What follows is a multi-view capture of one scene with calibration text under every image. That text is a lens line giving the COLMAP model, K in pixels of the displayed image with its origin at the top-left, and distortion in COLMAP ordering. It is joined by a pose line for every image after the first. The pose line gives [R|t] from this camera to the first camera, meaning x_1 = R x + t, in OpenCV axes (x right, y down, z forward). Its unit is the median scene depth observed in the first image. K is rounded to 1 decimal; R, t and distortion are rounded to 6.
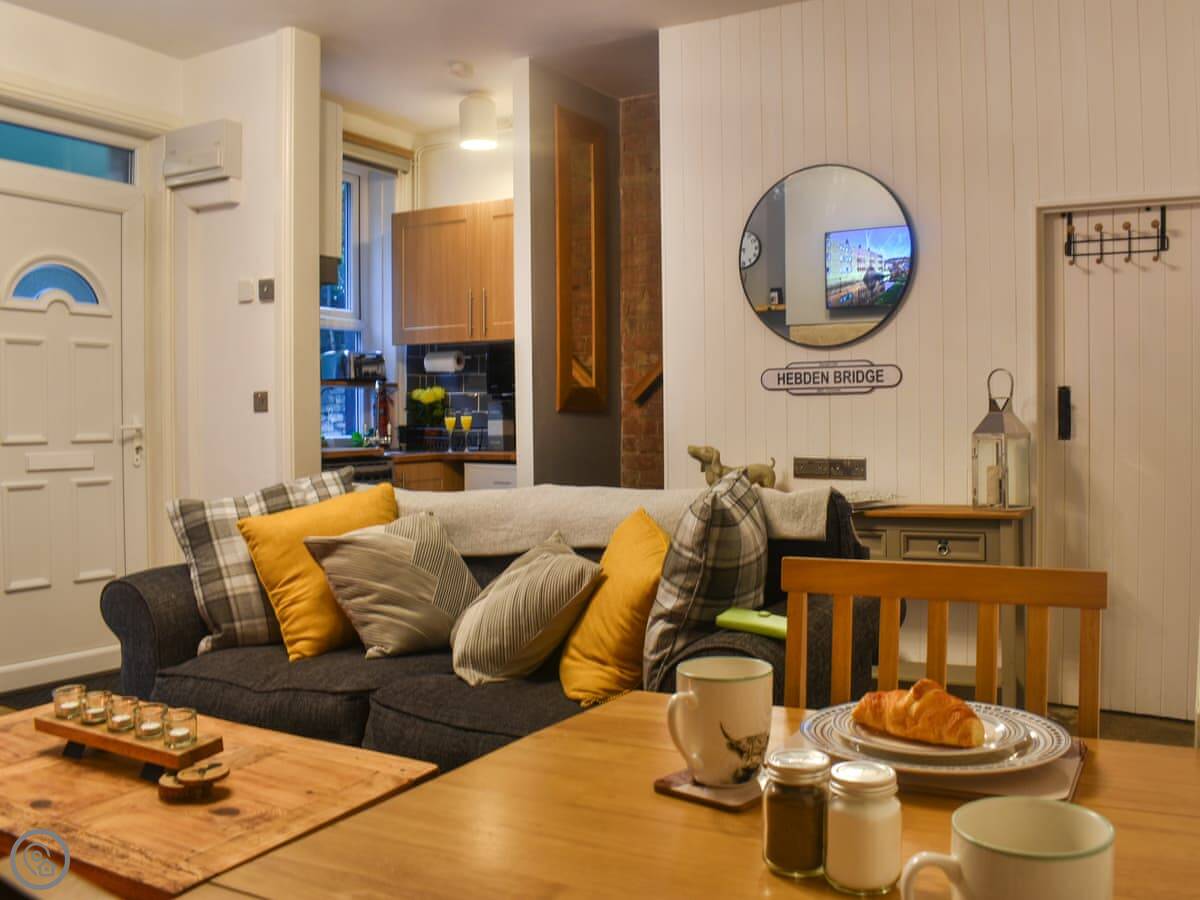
lens RADIAL K [[1079.1, 0, 600.0], [0, 1079.1, 450.0], [0, 0, 1]] dist [-0.102780, 0.001445]
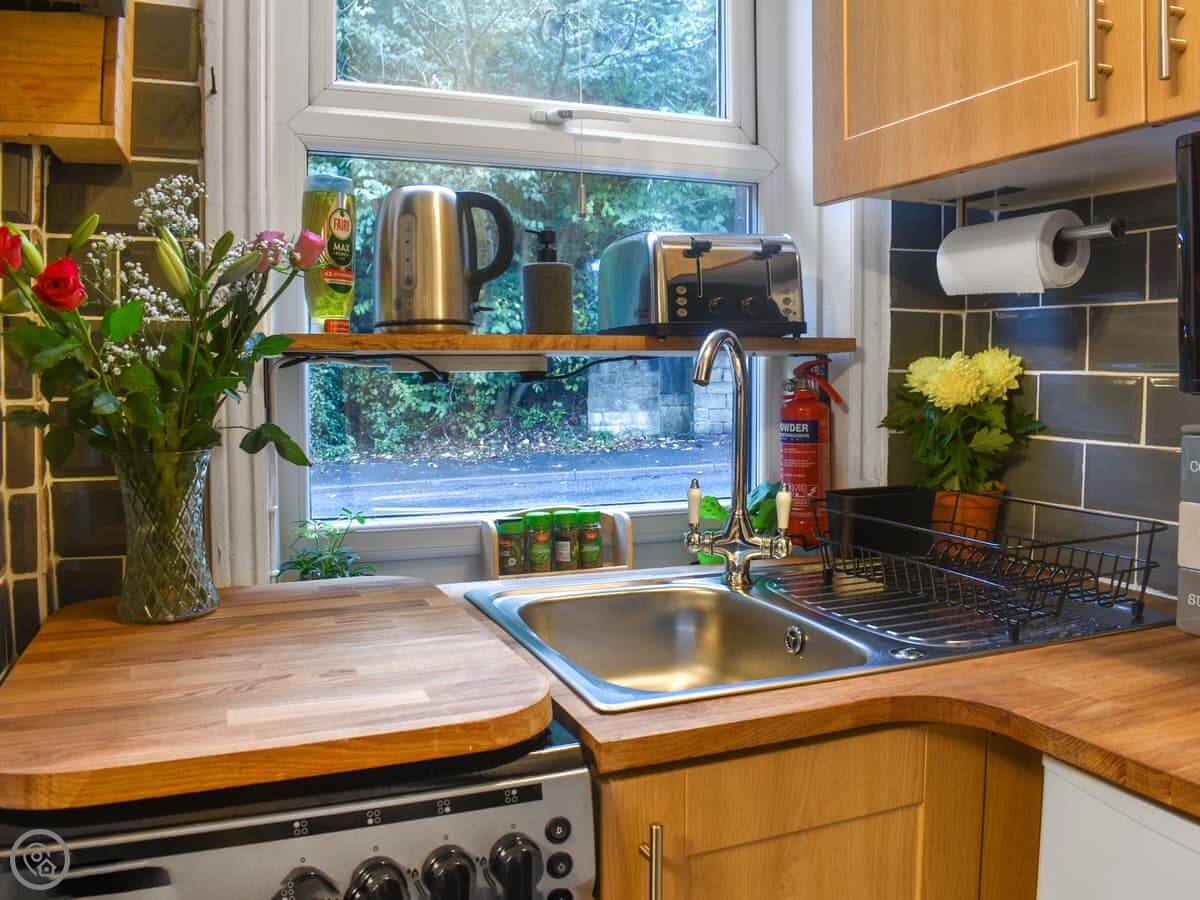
lens RADIAL K [[1079.1, 0, 600.0], [0, 1079.1, 450.0], [0, 0, 1]] dist [-0.102780, 0.001445]
pose [[0.818479, 0.038580, -0.573240, -0.074141], [-0.013520, 0.998760, 0.047914, -0.044418], [0.574377, -0.031467, 0.817986, 0.713807]]
